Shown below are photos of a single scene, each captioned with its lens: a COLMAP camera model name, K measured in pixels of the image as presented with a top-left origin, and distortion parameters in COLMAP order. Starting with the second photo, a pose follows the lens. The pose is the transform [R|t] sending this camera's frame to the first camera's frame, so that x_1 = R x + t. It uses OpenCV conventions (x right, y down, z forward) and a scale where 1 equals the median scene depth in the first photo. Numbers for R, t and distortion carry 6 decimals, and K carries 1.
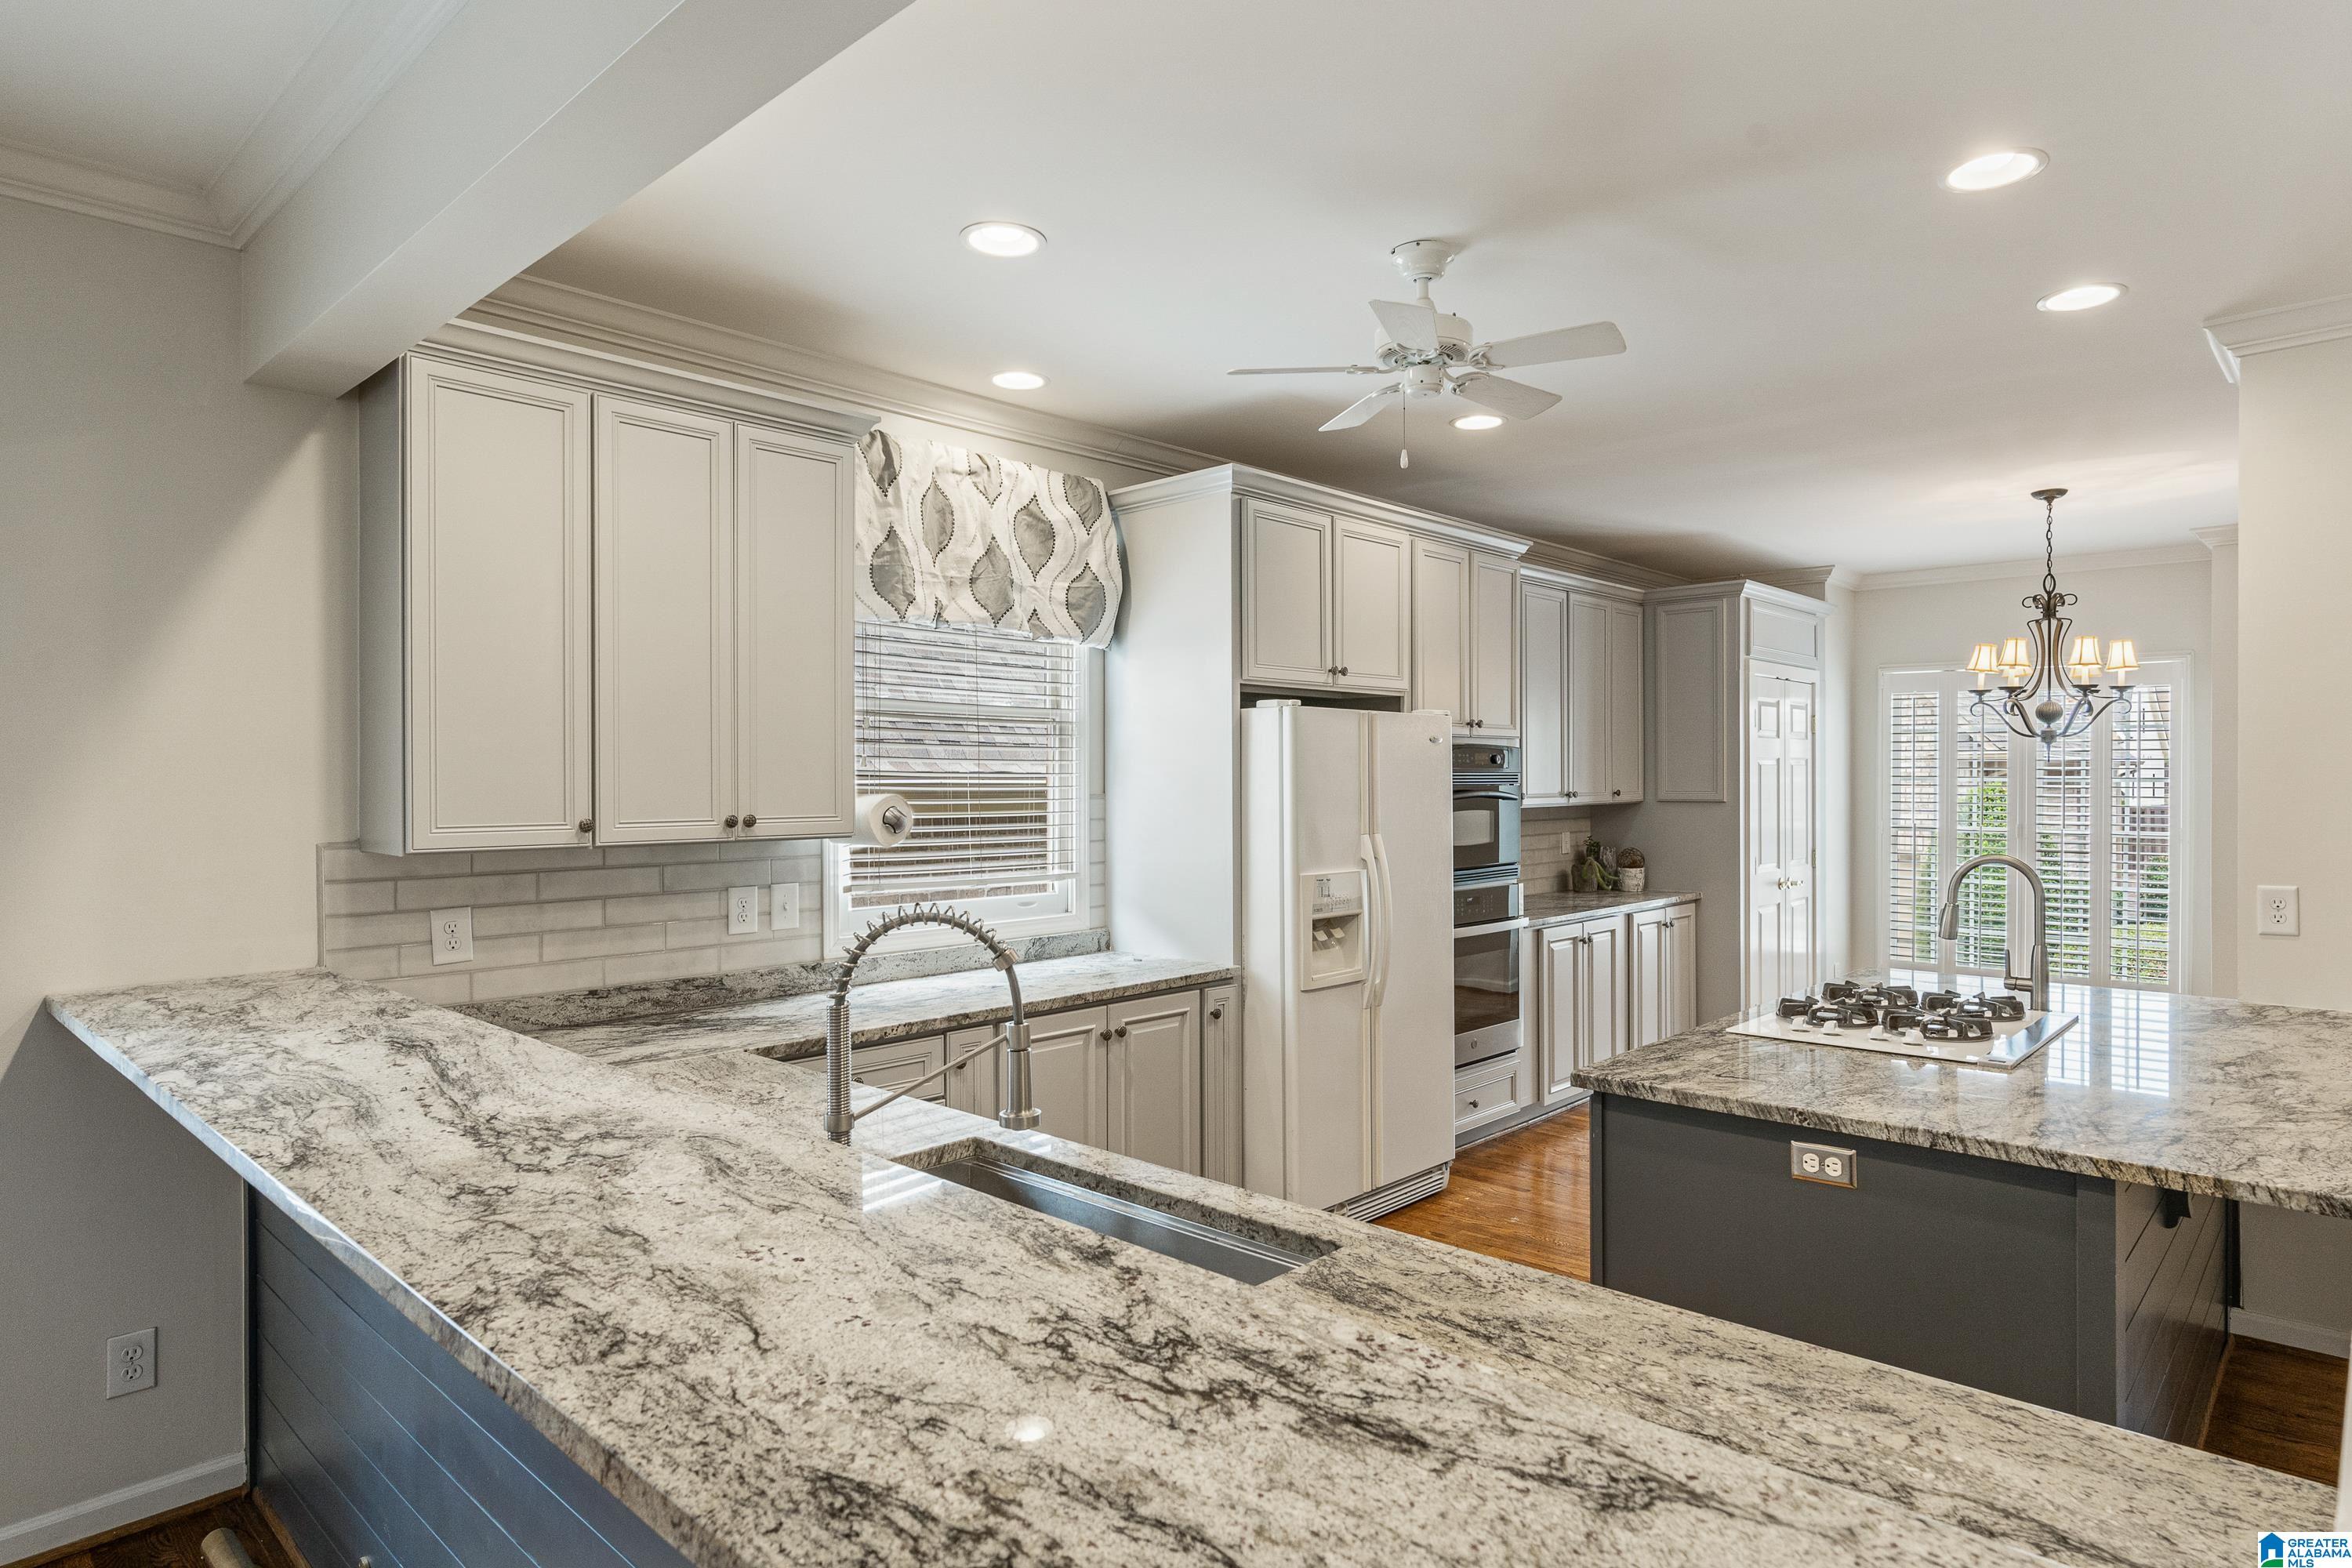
lens RADIAL K [[1310.8, 0, 1235.8], [0, 1310.8, 789.5], [0, 0, 1]] dist [-0.006809, -0.000063]
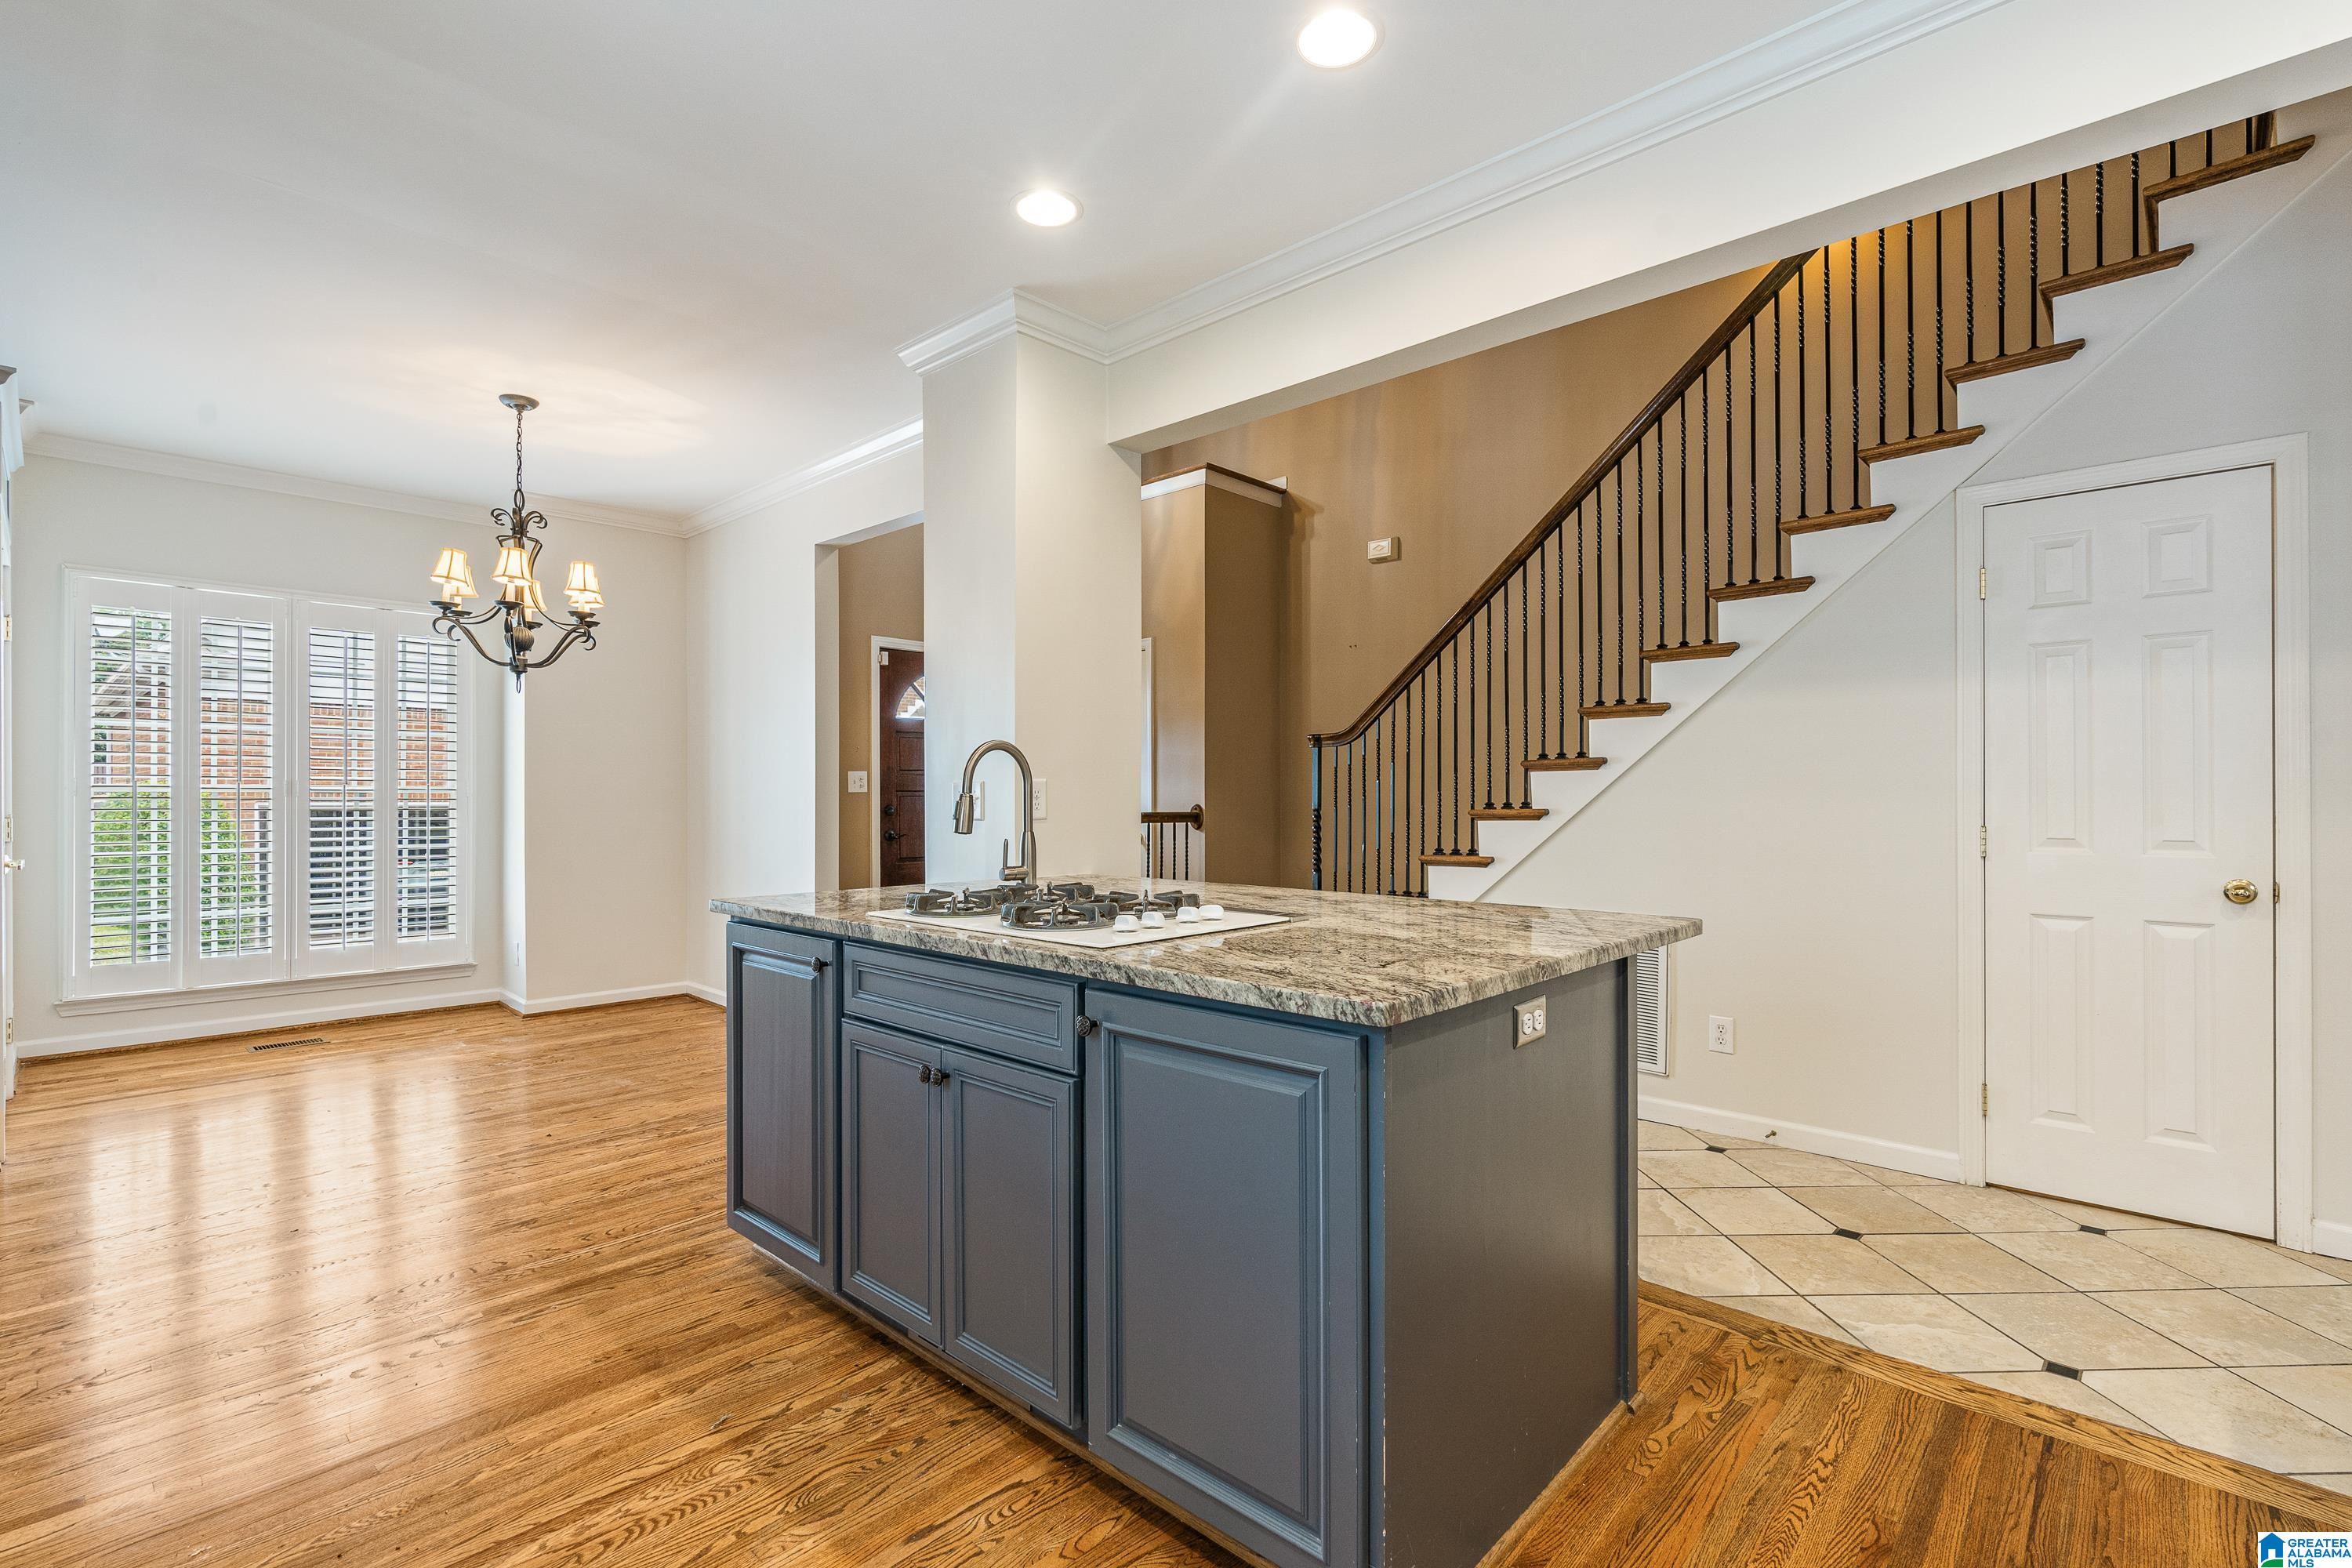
lens RADIAL K [[1080.2, 0, 1184.6], [0, 1080.2, 784.5], [0, 0, 1]] dist [-0.010973, 0.004711]
pose [[0.021354, 0.007611, 0.999743, -0.179986], [0.010335, 0.999916, -0.007833, 0.078610], [-0.999719, 0.010499, 0.021274, 0.750271]]
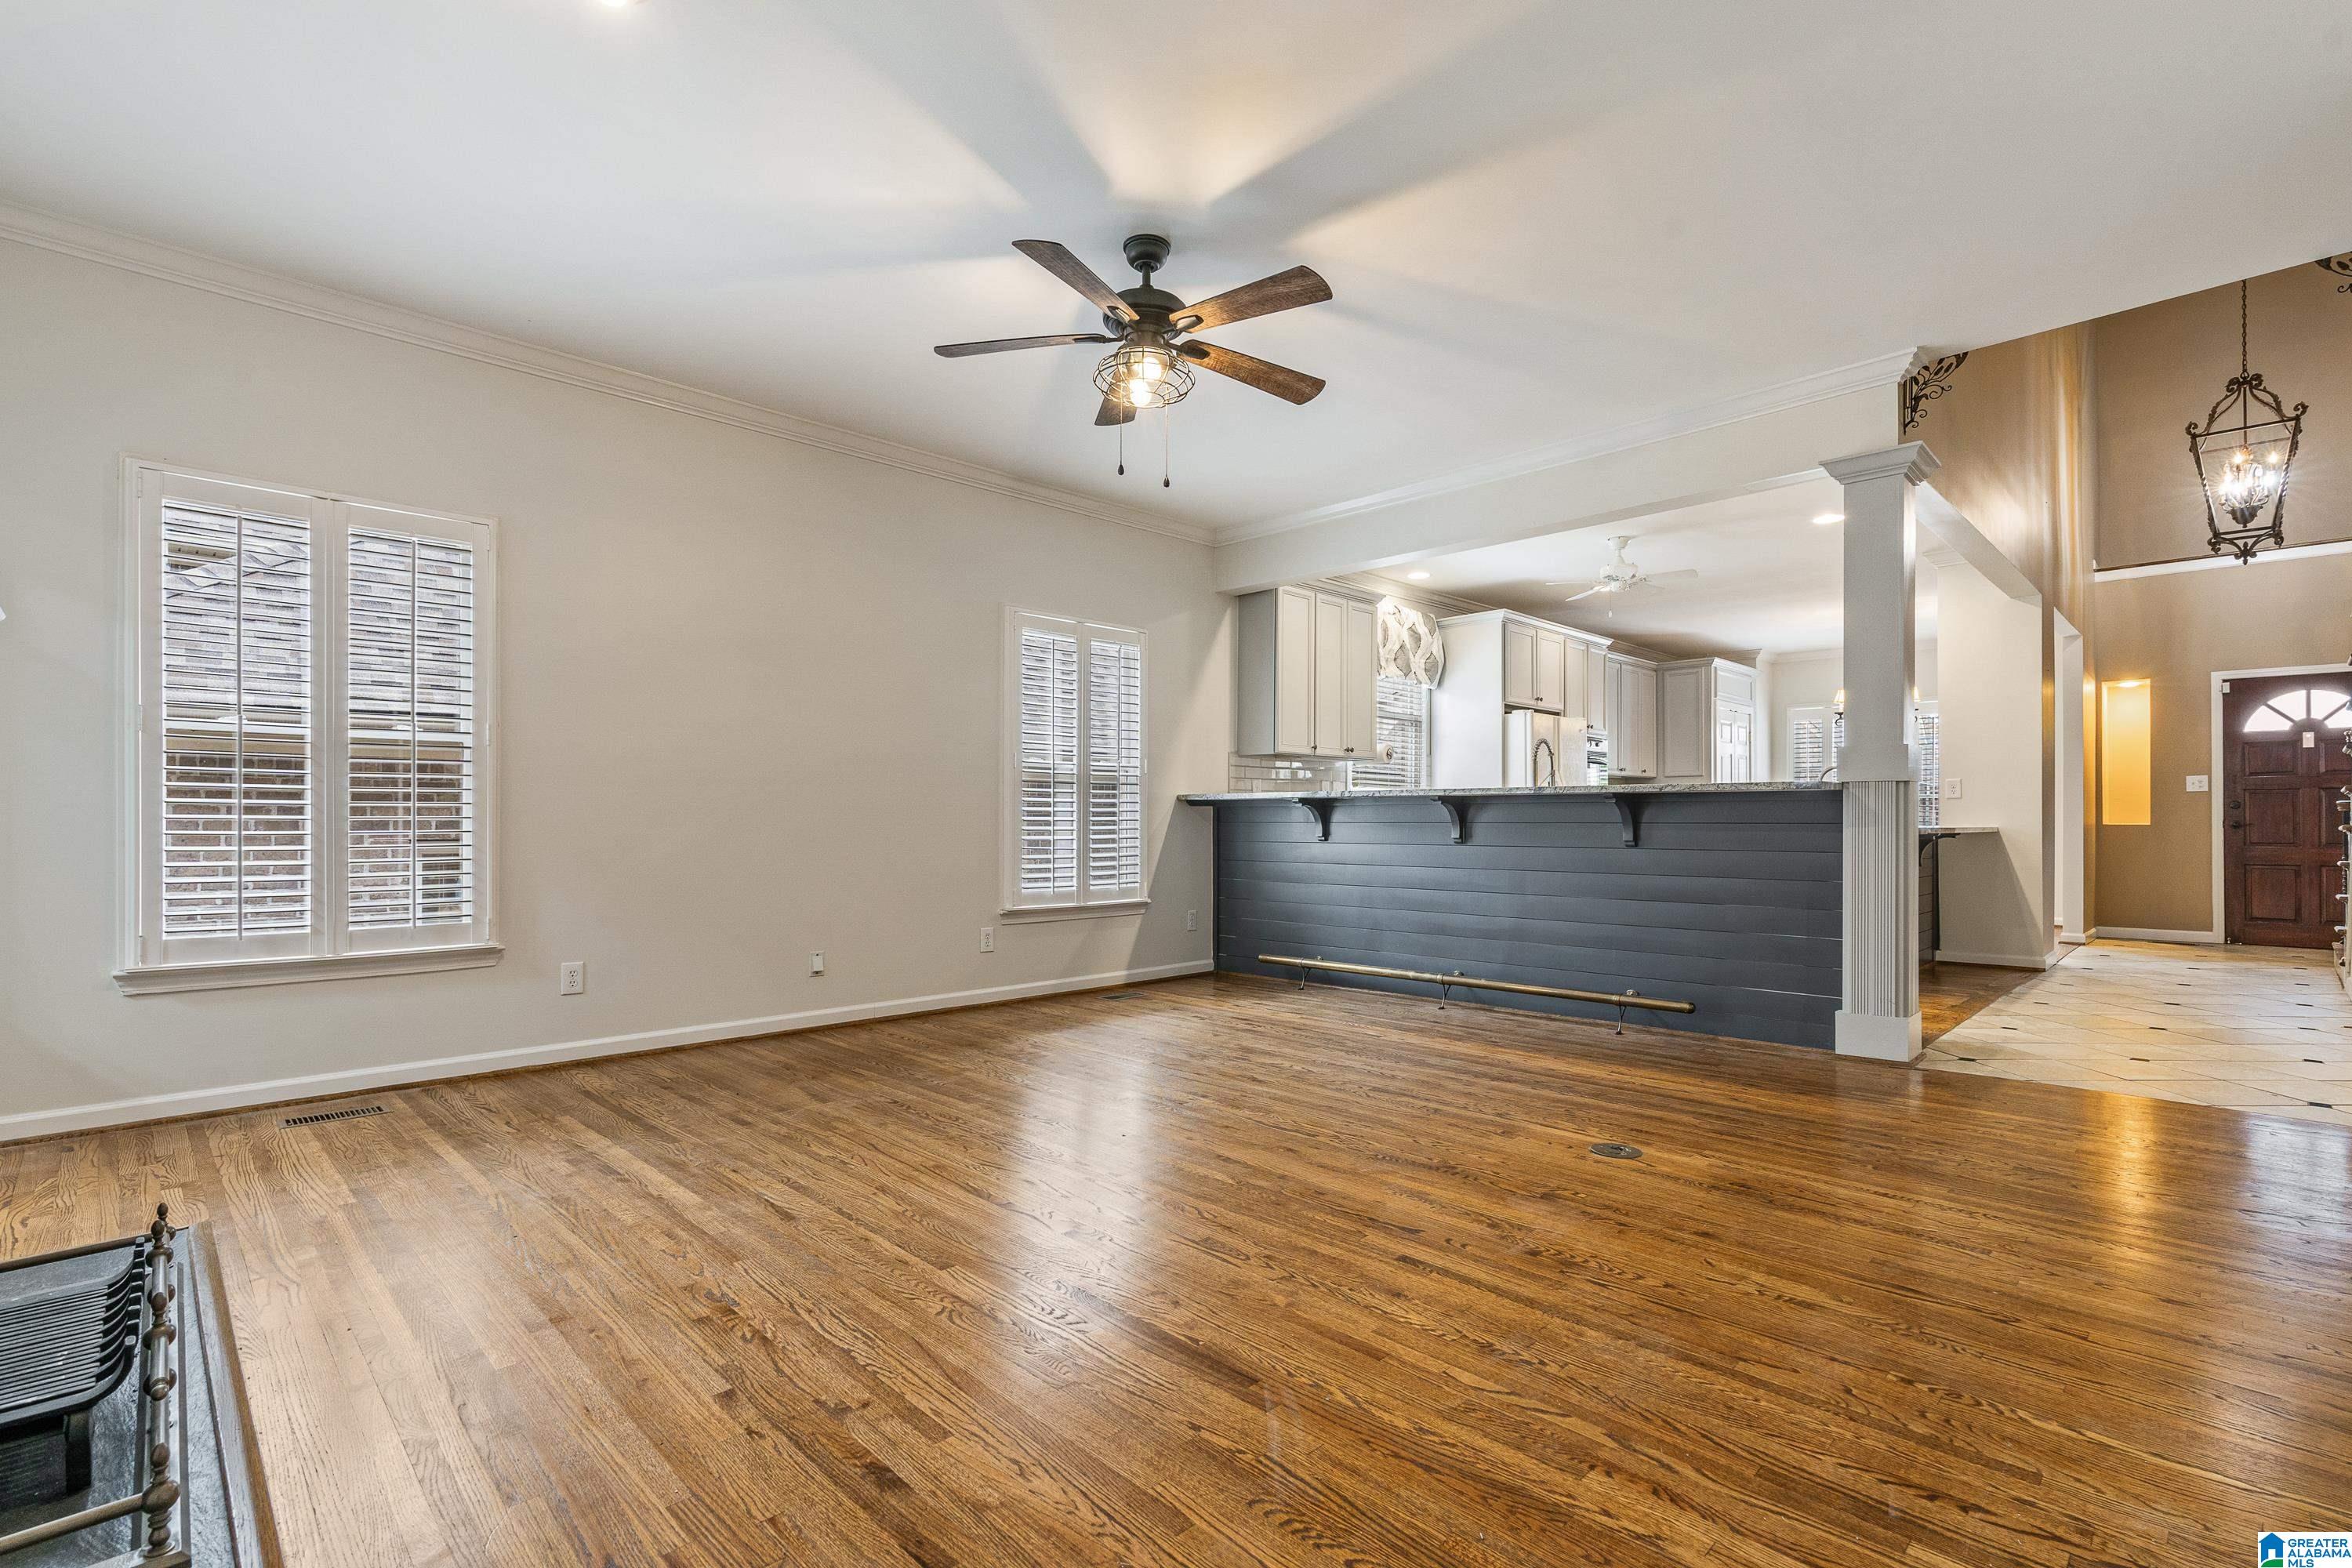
lens RADIAL K [[1080.2, 0, 1183.9], [0, 1080.2, 818.1], [0, 0, 1]] dist [-0.010973, 0.004711]
pose [[0.998639, 0.002590, -0.052098, -0.508161], [-0.003267, 0.999911, -0.012916, 0.162805], [0.052060, 0.013068, 0.998558, -1.020272]]
